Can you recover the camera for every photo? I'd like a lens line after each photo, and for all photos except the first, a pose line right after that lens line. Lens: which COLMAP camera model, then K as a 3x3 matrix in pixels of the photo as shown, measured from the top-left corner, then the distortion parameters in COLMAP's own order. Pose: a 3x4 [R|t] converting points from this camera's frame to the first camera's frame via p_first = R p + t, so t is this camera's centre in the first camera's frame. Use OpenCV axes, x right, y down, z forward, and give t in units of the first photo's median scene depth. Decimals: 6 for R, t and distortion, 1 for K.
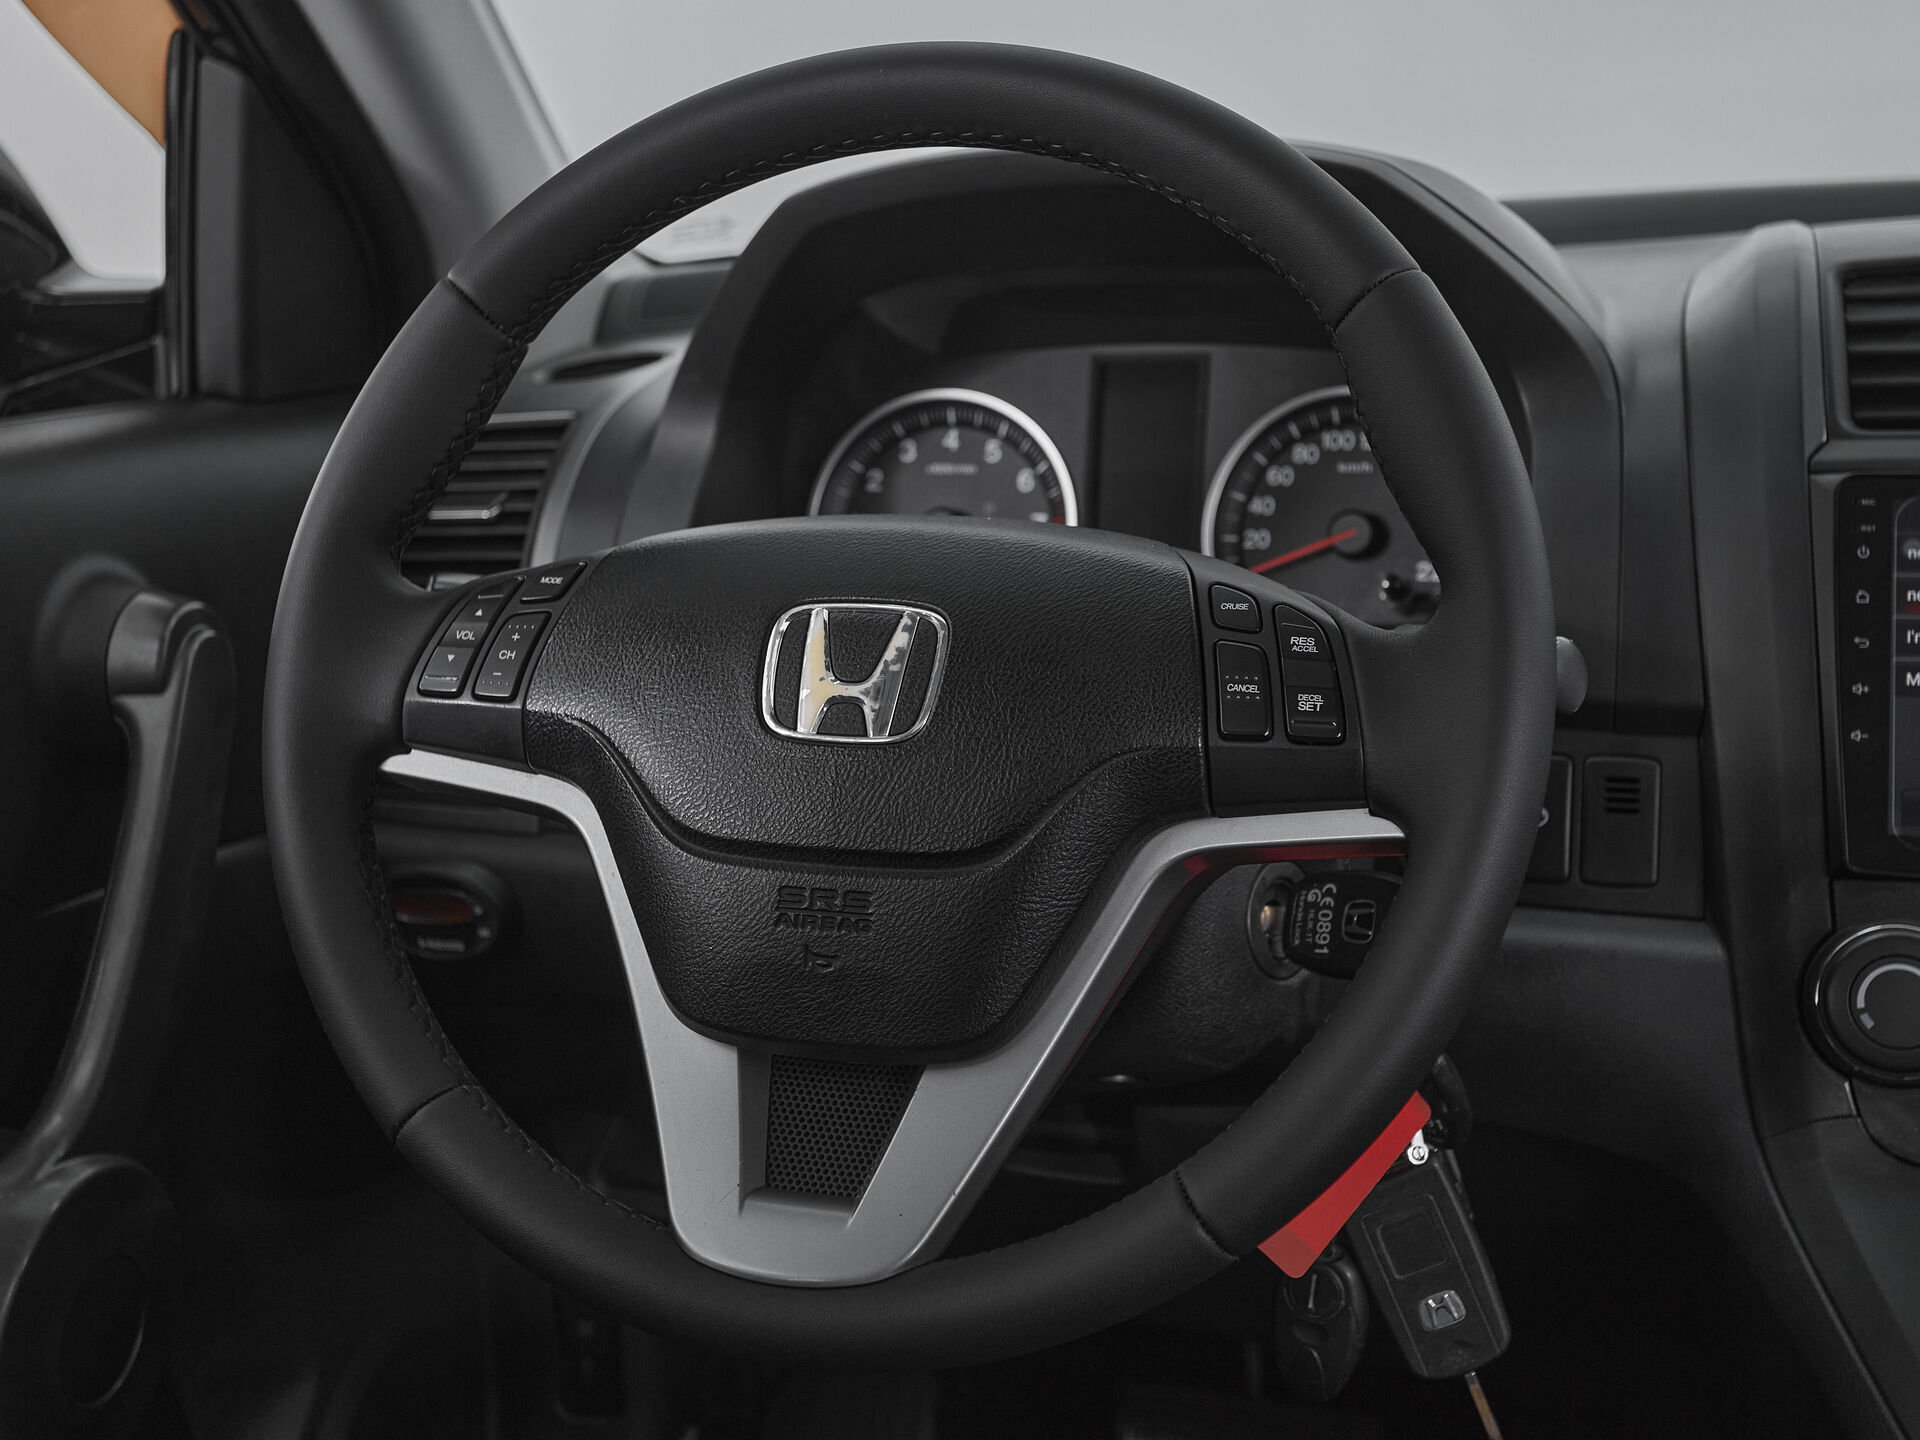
lens RADIAL K [[2608.9, 0, 890.7], [0, 2608.9, 710.1], [0, 0, 1]] dist [0.037938, 0.000000]
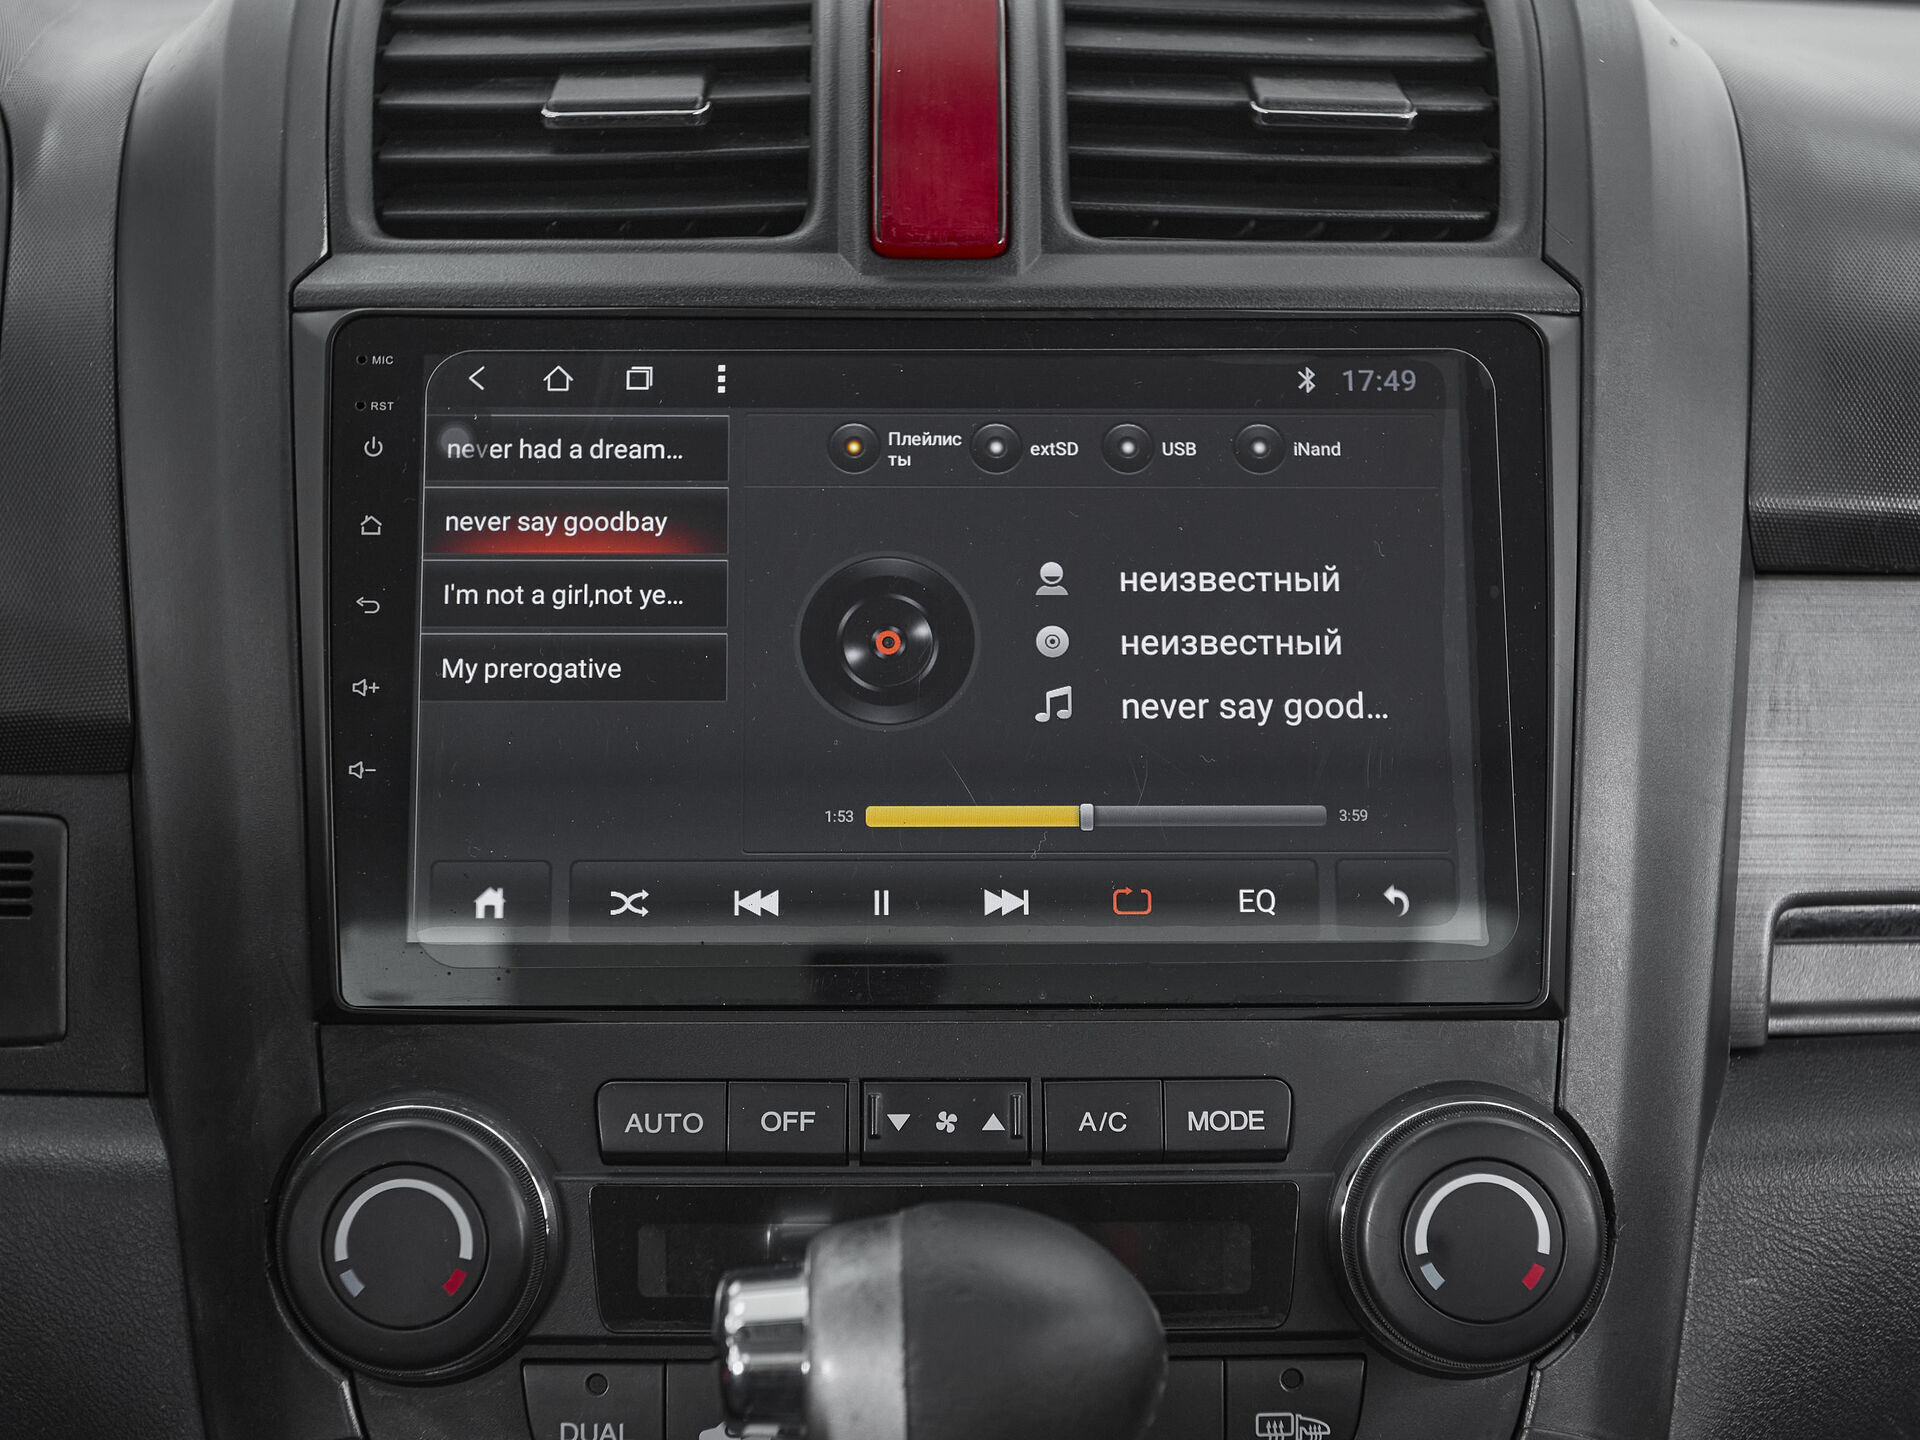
lens RADIAL K [[2862.1, 0, 960.8], [0, 2862.1, 784.4], [0, 0, 1]] dist [0.006055, 0.000000]
pose [[0.943208, -0.042245, 0.329505, 0.299168], [0.026833, 0.998329, 0.051184, -0.016191], [-0.331117, -0.039436, 0.942765, 0.384677]]
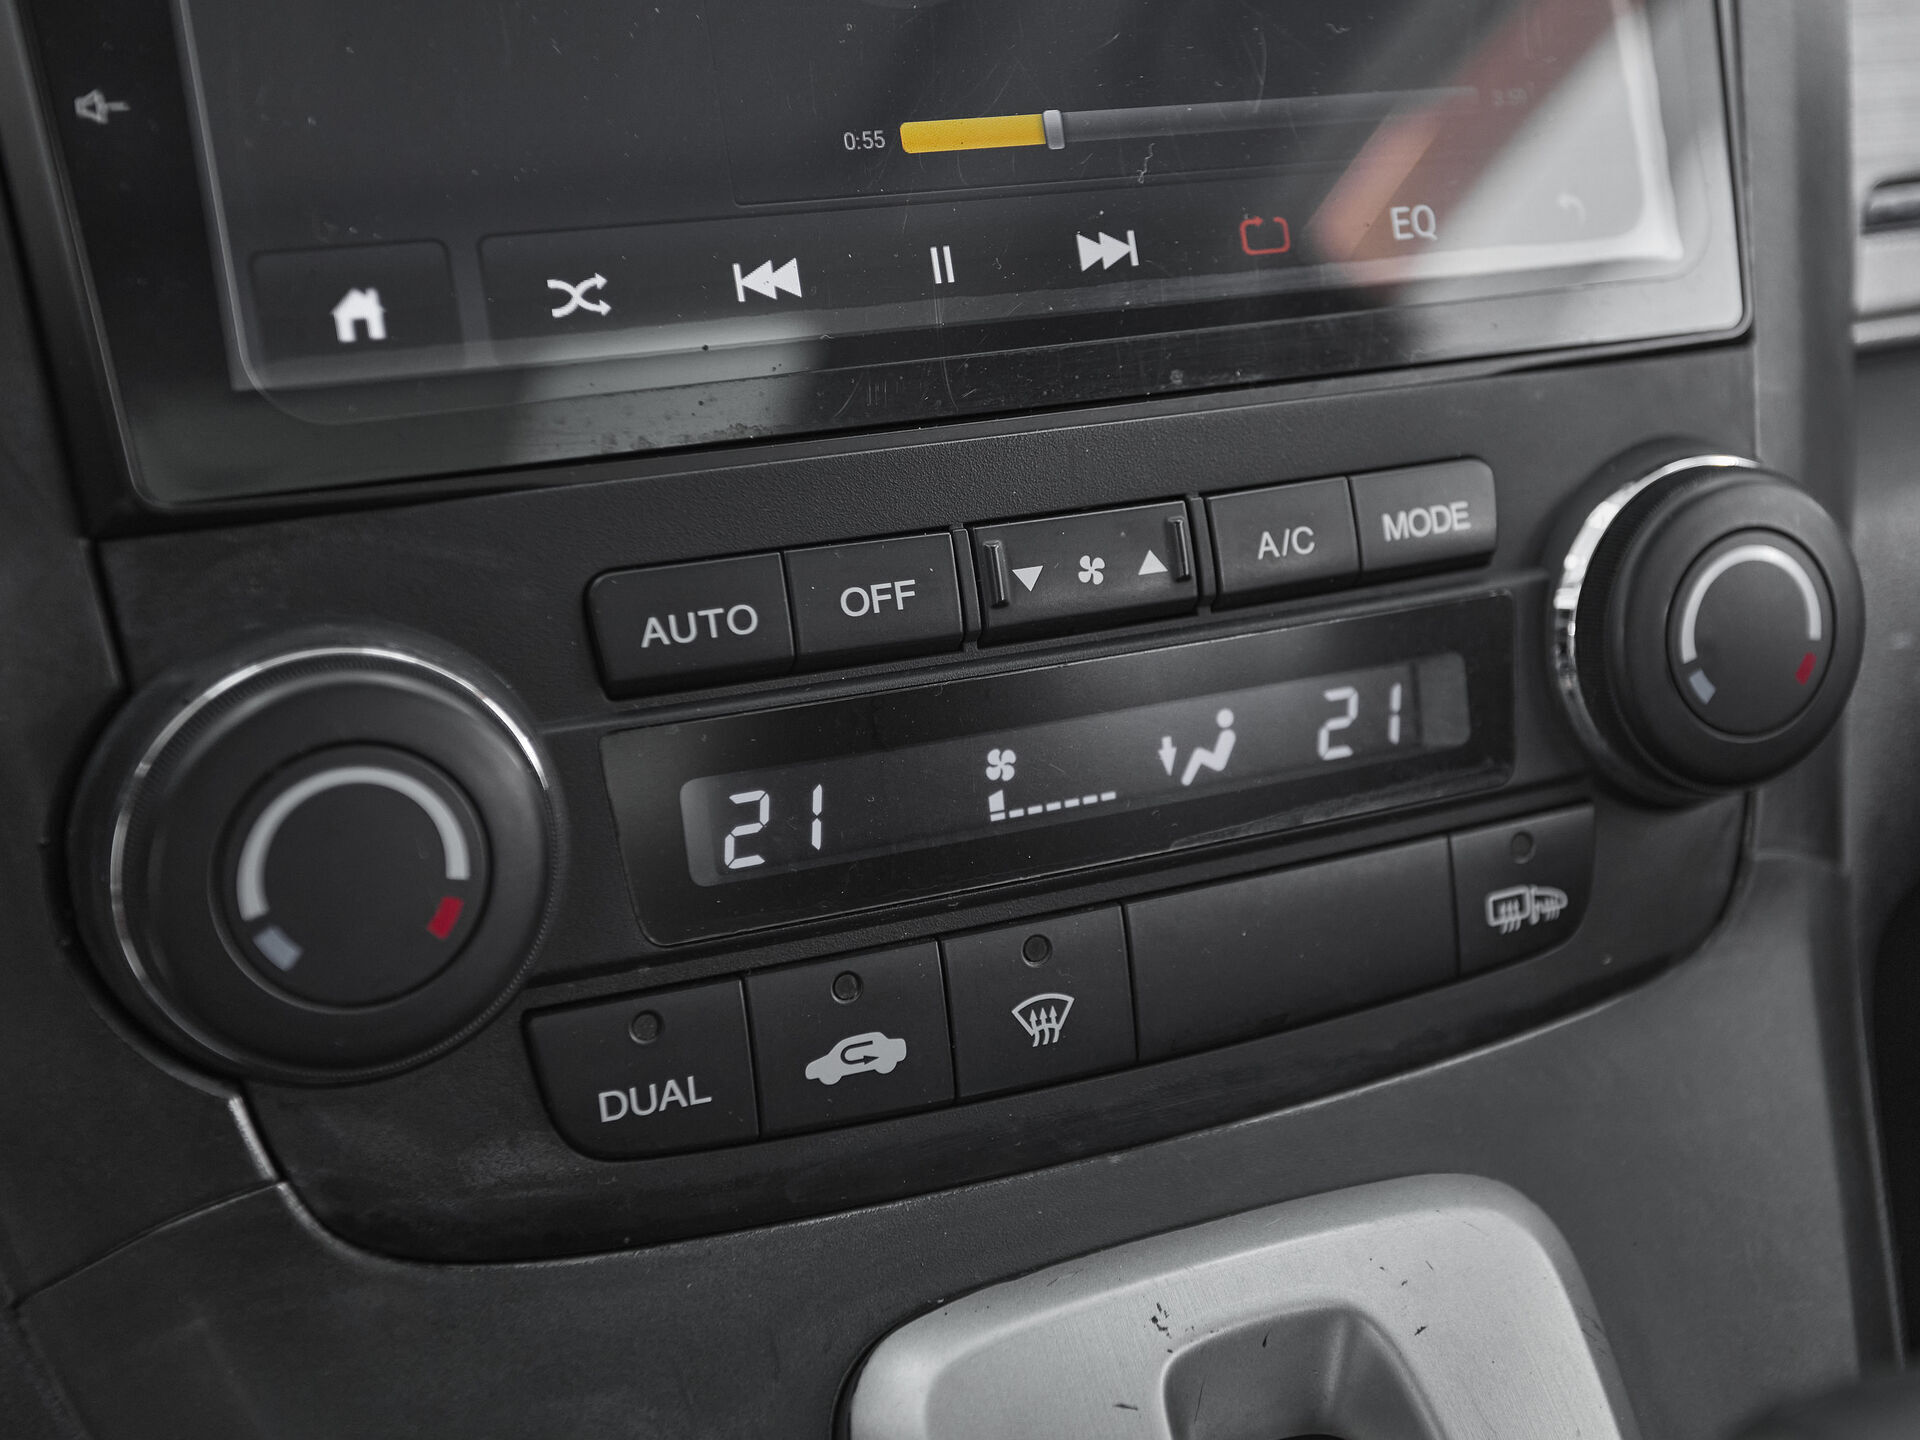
lens RADIAL K [[2608.9, 0, 1073.8], [0, 2608.9, 676.6], [0, 0, 1]] dist [0.037938, 0.000000]
pose [[0.725899, -0.218066, 0.652318, 0.233150], [0.080425, 0.968814, 0.234372, 0.012077], [-0.683083, -0.117668, 0.720799, 0.690175]]
